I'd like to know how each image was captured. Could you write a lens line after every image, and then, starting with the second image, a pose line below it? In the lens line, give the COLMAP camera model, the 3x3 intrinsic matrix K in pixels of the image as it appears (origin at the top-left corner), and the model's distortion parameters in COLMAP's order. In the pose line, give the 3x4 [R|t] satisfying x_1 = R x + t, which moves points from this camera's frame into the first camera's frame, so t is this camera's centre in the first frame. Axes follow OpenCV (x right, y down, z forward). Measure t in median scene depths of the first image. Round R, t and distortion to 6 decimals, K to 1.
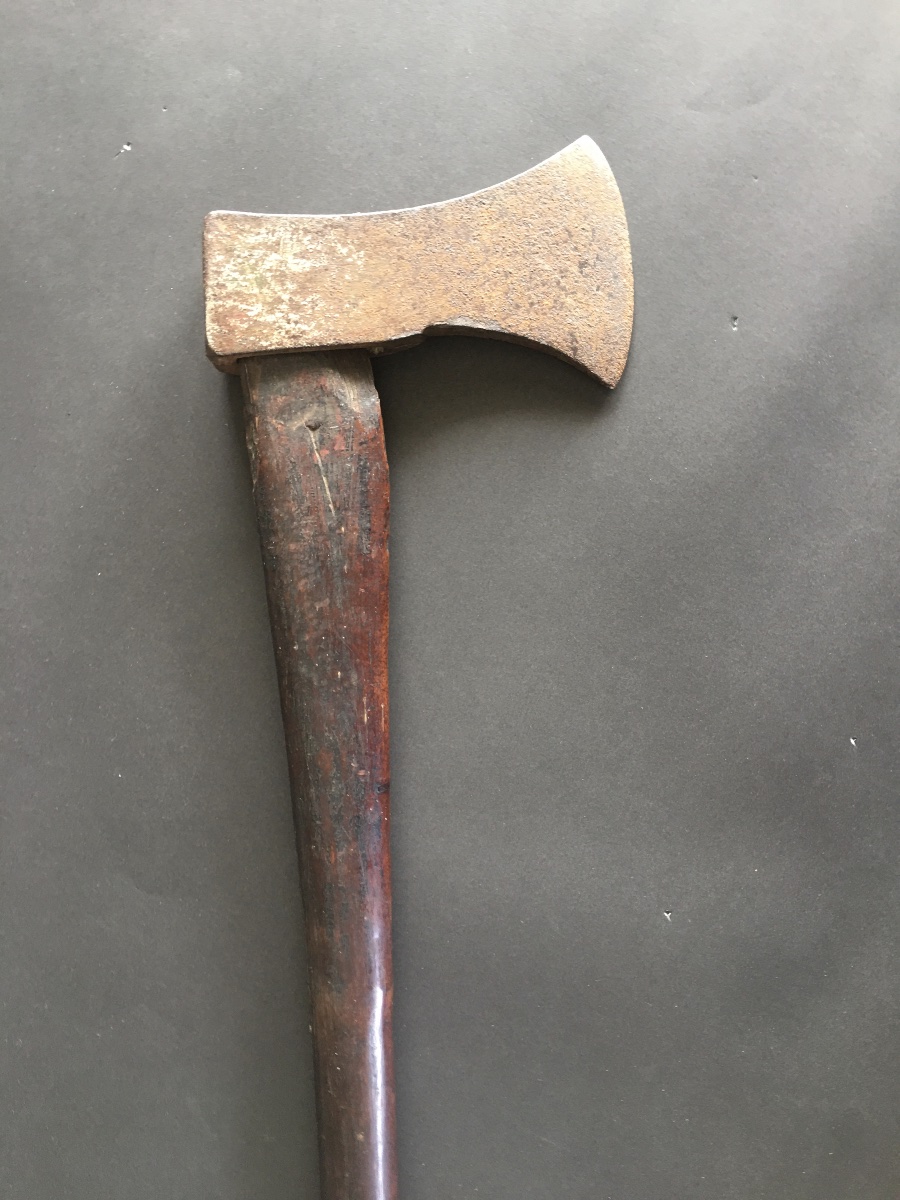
lens RADIAL K [[1015.1, 0, 421.0], [0, 1015.1, 628.3], [0, 0, 1]] dist [0.040225, -0.076611]
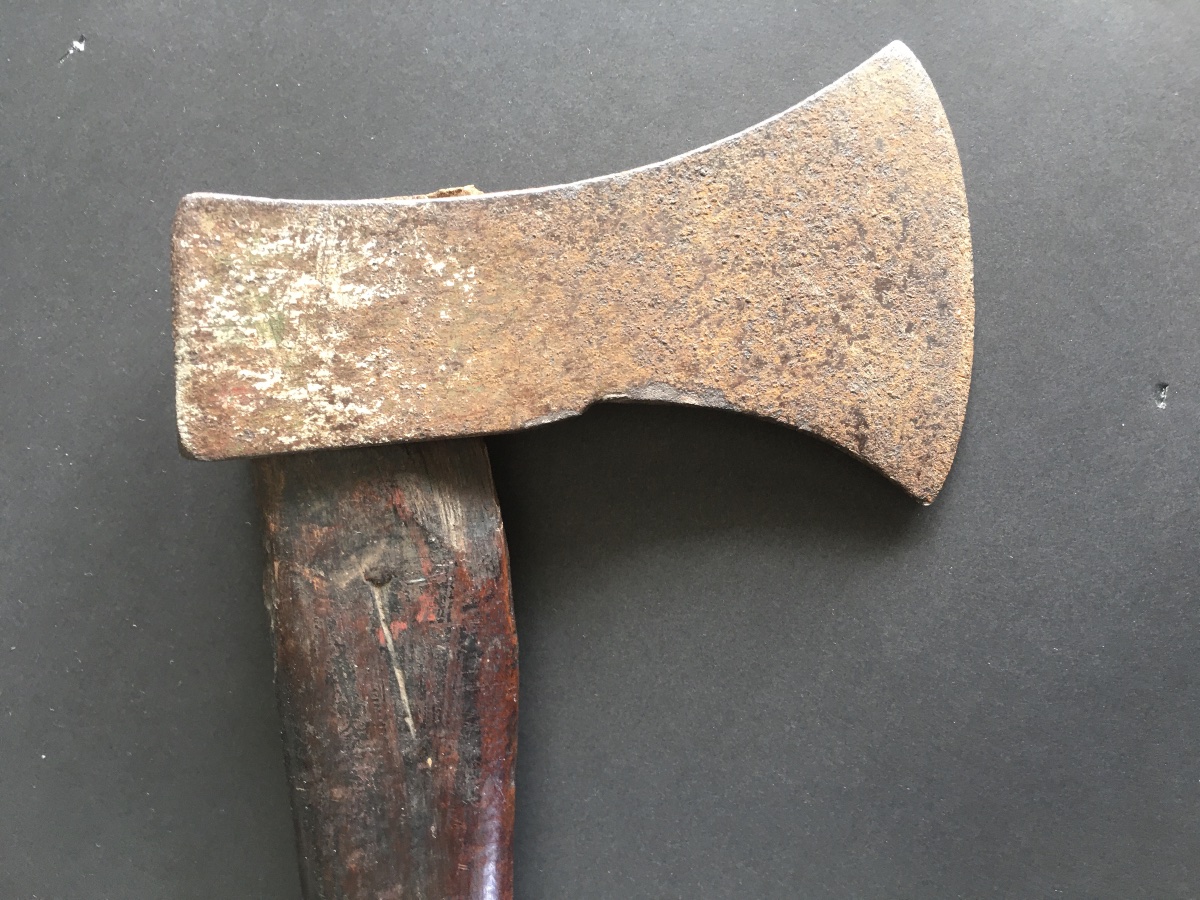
lens RADIAL K [[1015.1, 0, 575.6], [0, 1015.1, 439.3], [0, 0, 1]] dist [0.040225, -0.076611]
pose [[0.998705, 0.026753, -0.043264, 0.021739], [-0.024727, 0.998602, 0.046708, -0.299339], [0.044454, -0.045578, 0.997971, 0.455085]]
